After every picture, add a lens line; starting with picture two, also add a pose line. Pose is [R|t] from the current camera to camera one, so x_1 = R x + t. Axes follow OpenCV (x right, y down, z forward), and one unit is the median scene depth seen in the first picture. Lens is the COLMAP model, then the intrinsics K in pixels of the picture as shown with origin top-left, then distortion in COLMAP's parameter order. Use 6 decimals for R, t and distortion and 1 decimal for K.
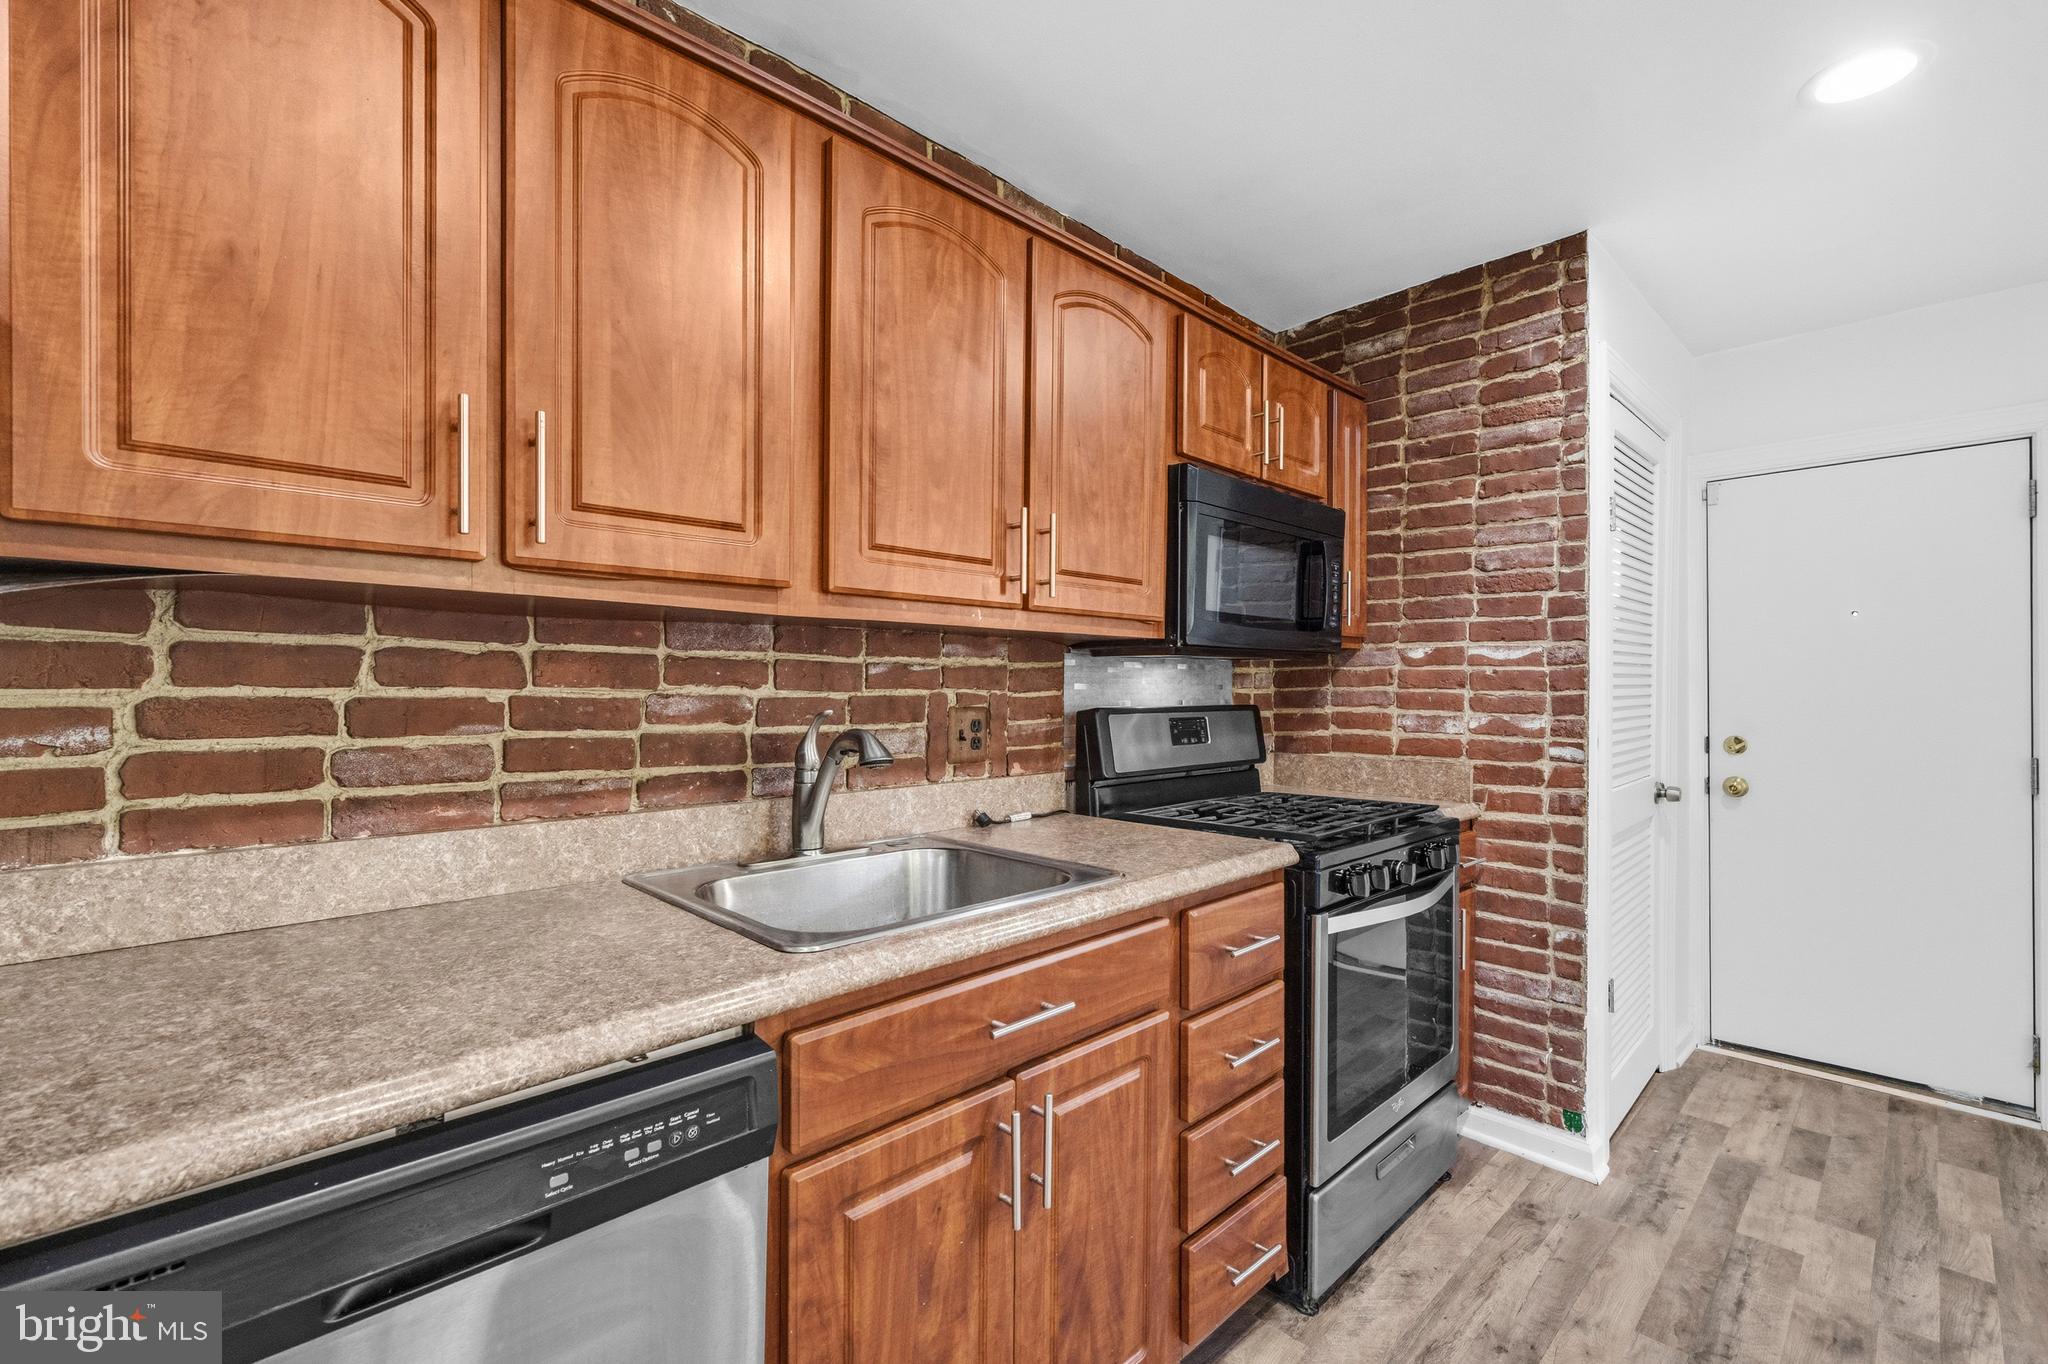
lens RADIAL K [[875.5, 0, 1005.9], [0, 875.5, 690.6], [0, 0, 1]] dist [-0.001526, 0.000098]
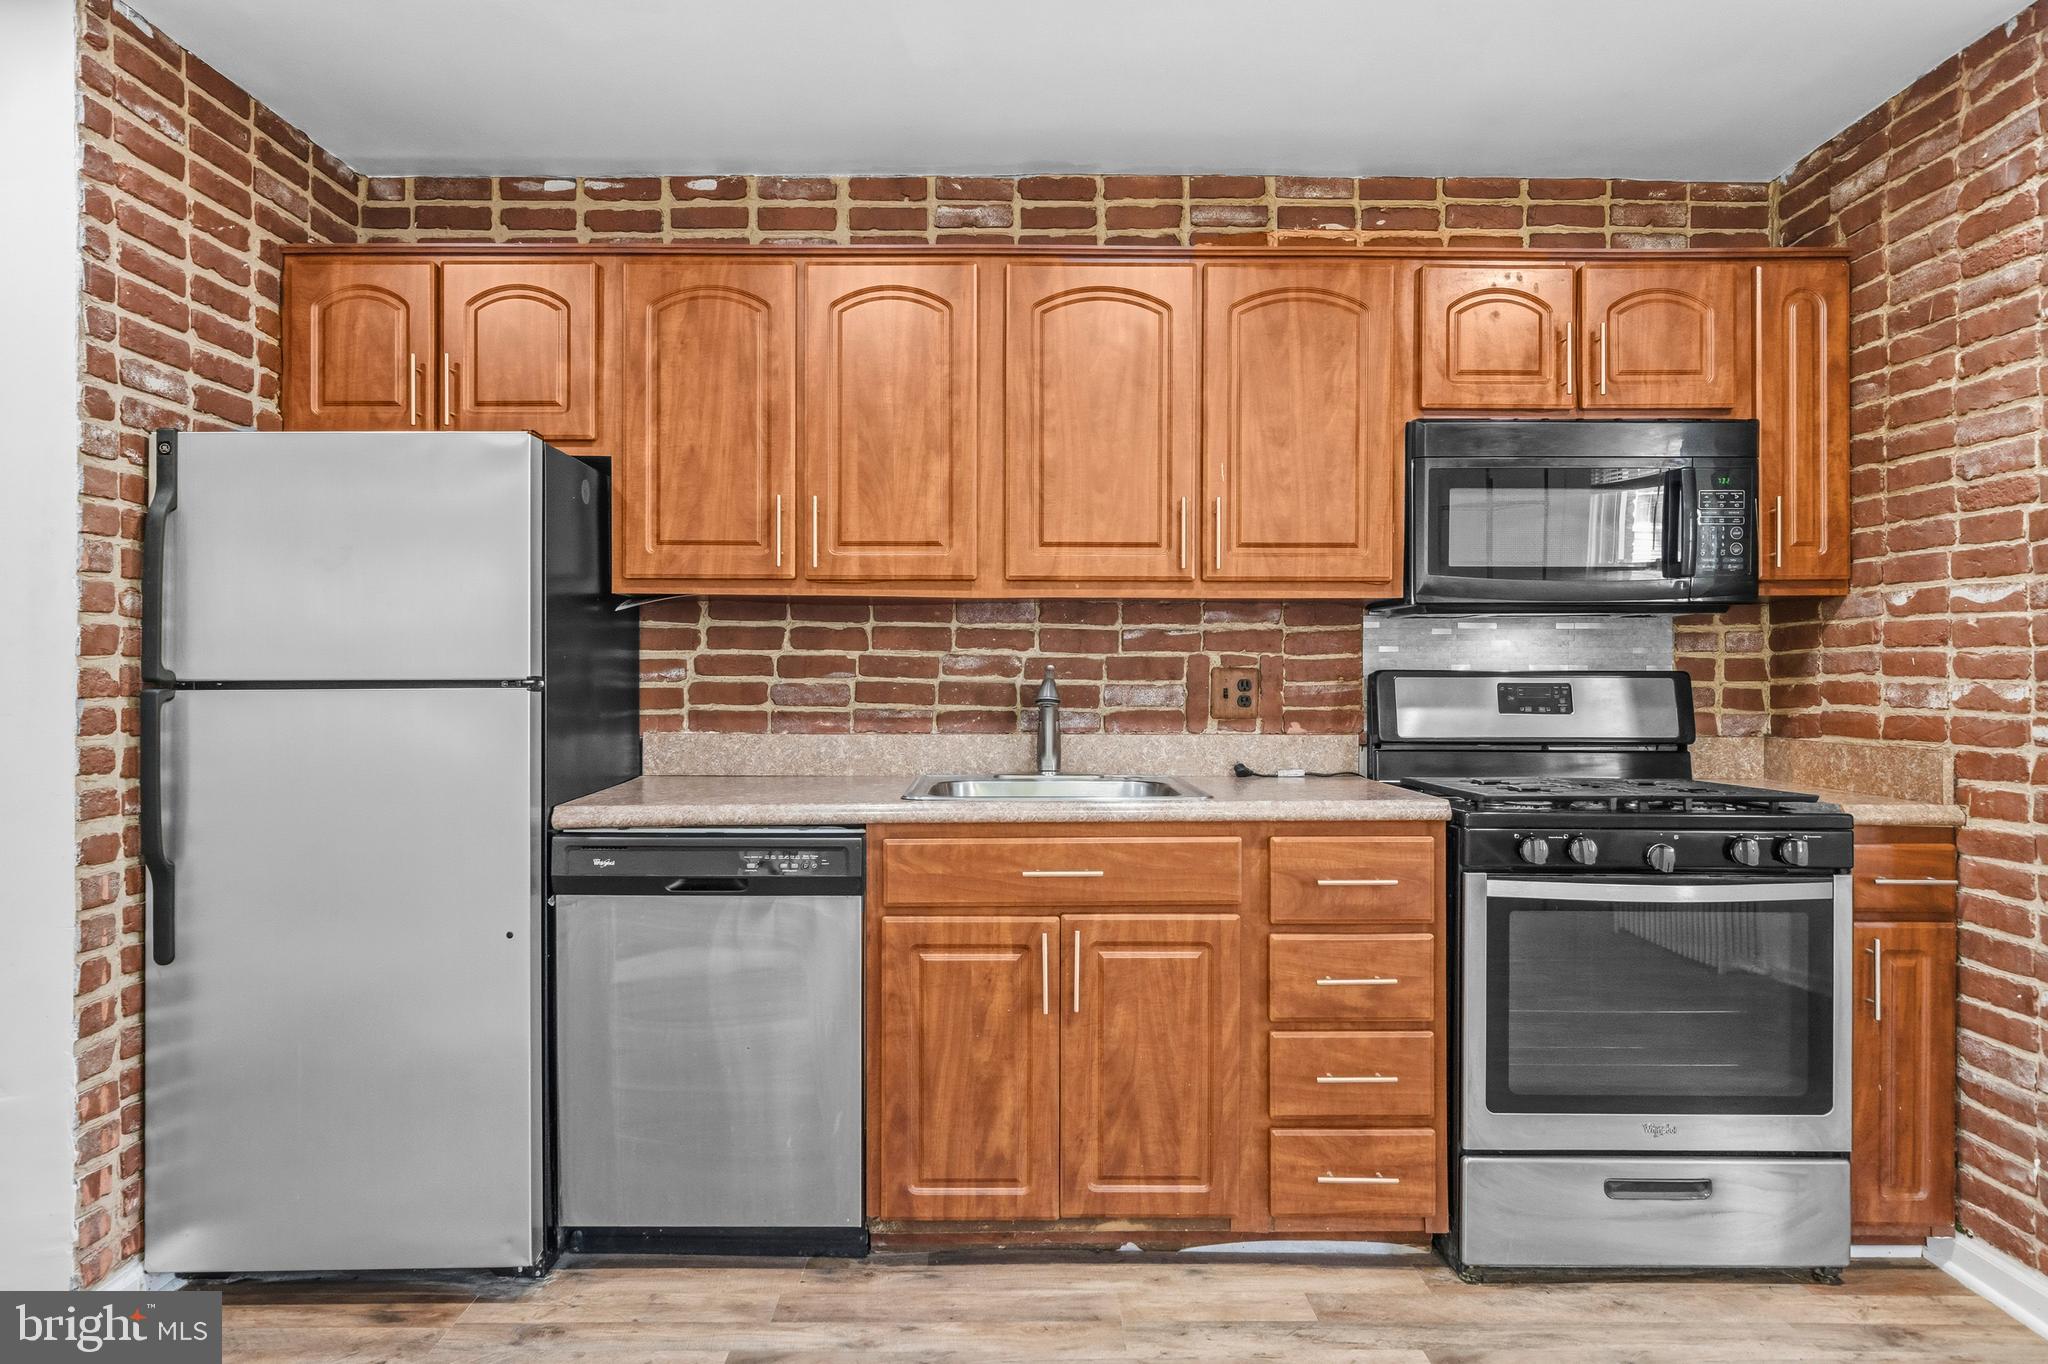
lens RADIAL K [[1232.5, 0, 1019.7], [0, 1232.5, 668.5], [0, 0, 1]] dist [0.001905, 0.001149]
pose [[0.734161, -0.004680, -0.678960, 0.833013], [-0.002950, 0.999945, -0.010082, 0.036897], [0.678969, 0.009405, 0.734106, -0.327505]]
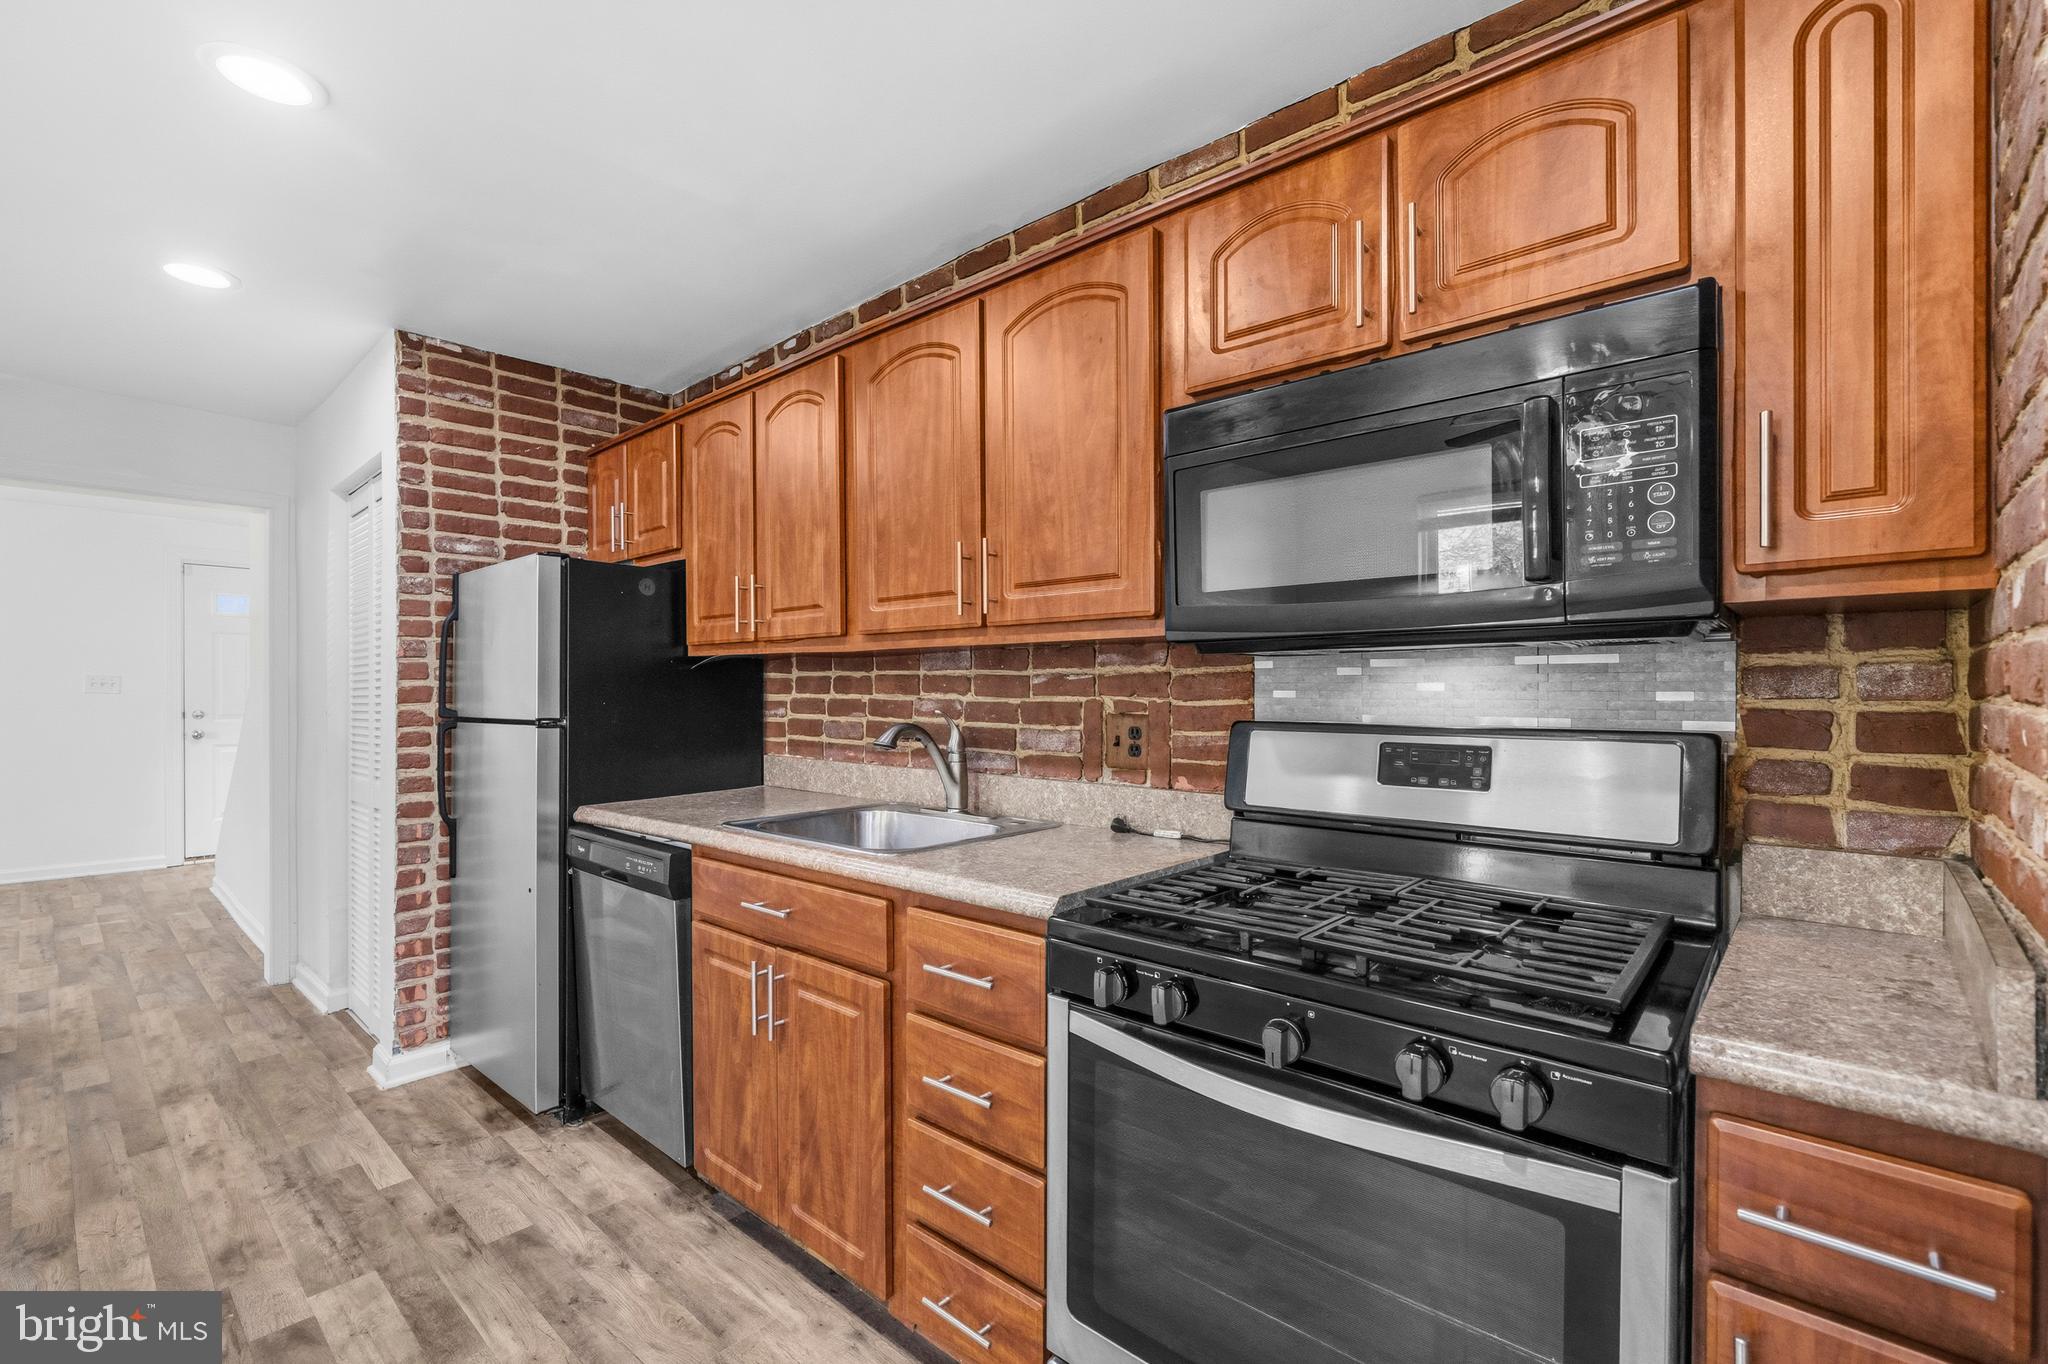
lens RADIAL K [[886.2, 0, 1019.5], [0, 886.2, 695.3], [0, 0, 1]] dist [0.000720, 0.000191]
pose [[0.089566, 0.003320, -0.995975, 1.005077], [-0.004320, 0.999986, 0.002945, -0.005808], [0.995972, 0.004039, 0.089579, 0.807024]]
